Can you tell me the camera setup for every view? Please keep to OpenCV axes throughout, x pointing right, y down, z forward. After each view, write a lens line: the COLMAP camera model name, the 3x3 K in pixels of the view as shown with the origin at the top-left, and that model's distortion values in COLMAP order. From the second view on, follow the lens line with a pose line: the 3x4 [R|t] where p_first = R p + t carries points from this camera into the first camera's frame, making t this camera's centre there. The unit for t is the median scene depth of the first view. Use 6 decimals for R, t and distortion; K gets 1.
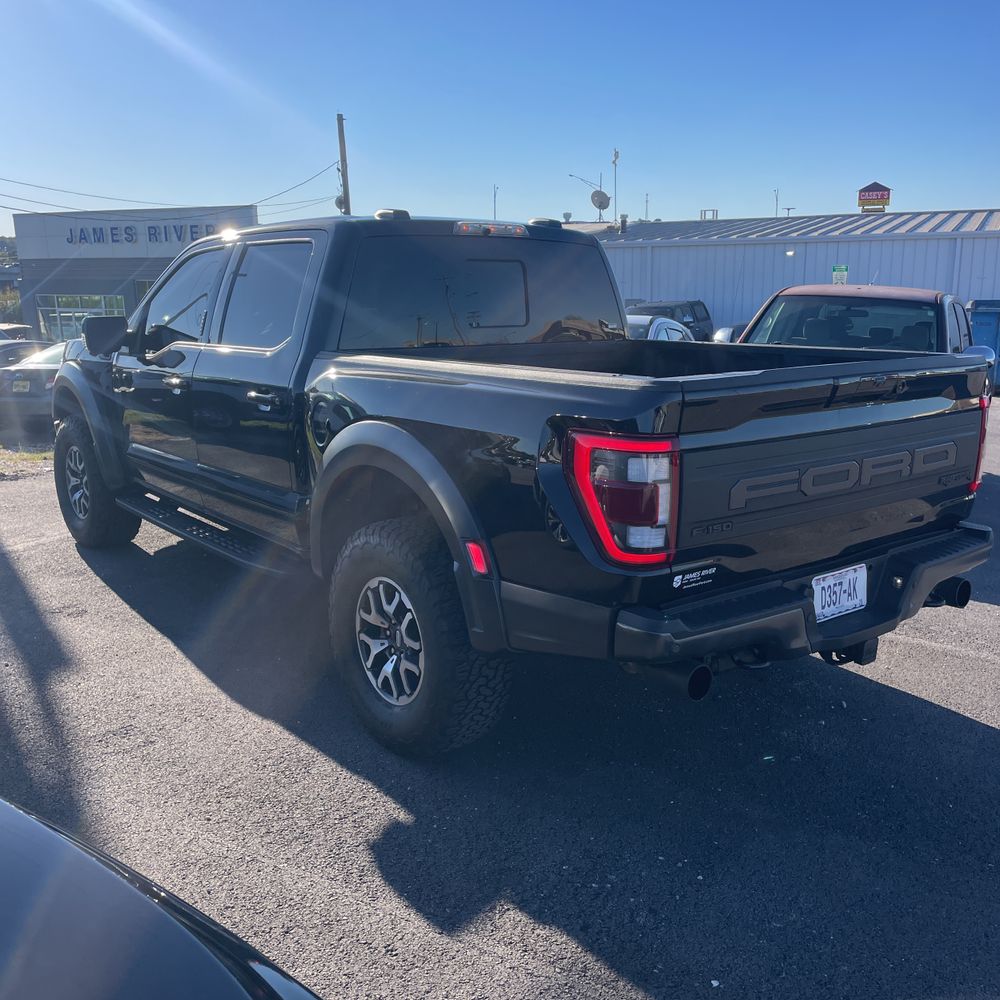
lens RADIAL K [[988.7, 0, 510.0], [0, 988.7, 489.9], [0, 0, 1]] dist [0.090497, -0.125498]
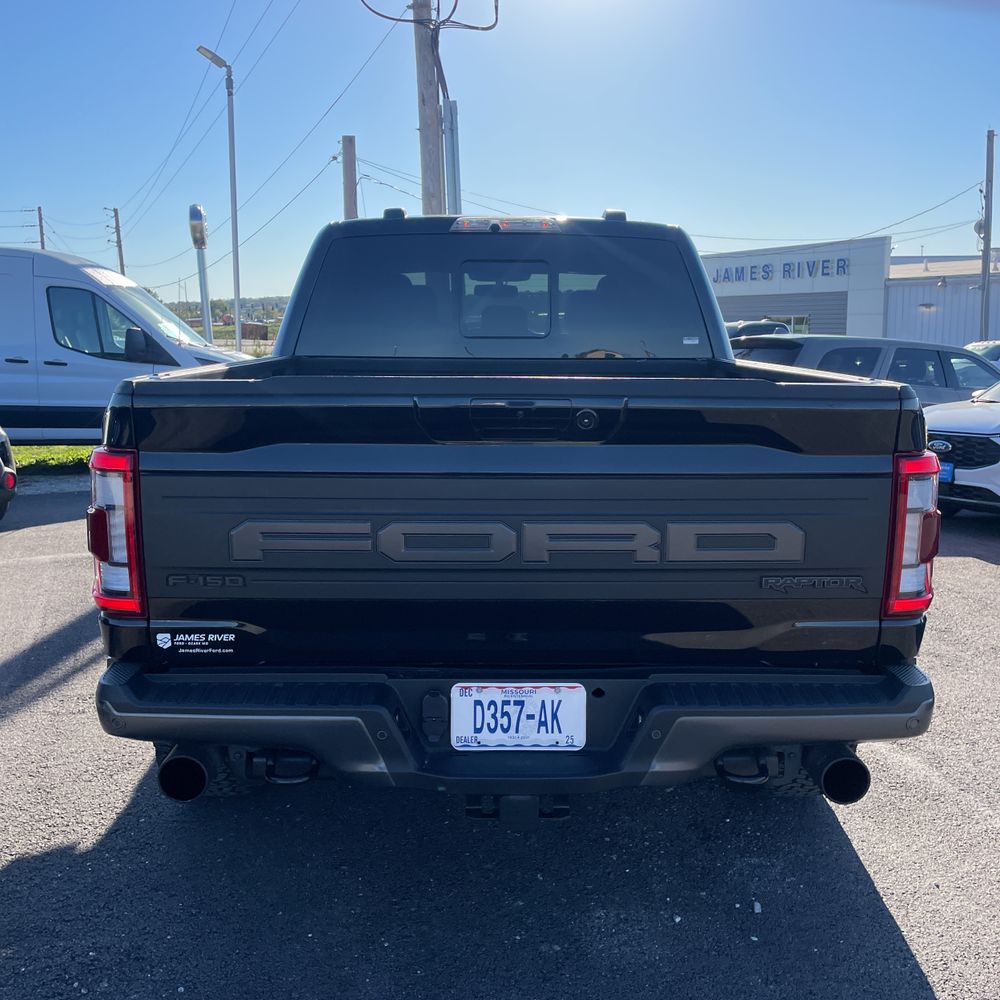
lens RADIAL K [[988.7, 0, 510.0], [0, 988.7, 489.9], [0, 0, 1]] dist [0.090497, -0.125498]
pose [[0.798493, 0.100562, -0.593546, 0.714127], [-0.121681, 0.992559, 0.004469, -0.052441], [0.589579, 0.068655, 0.804788, 0.443688]]
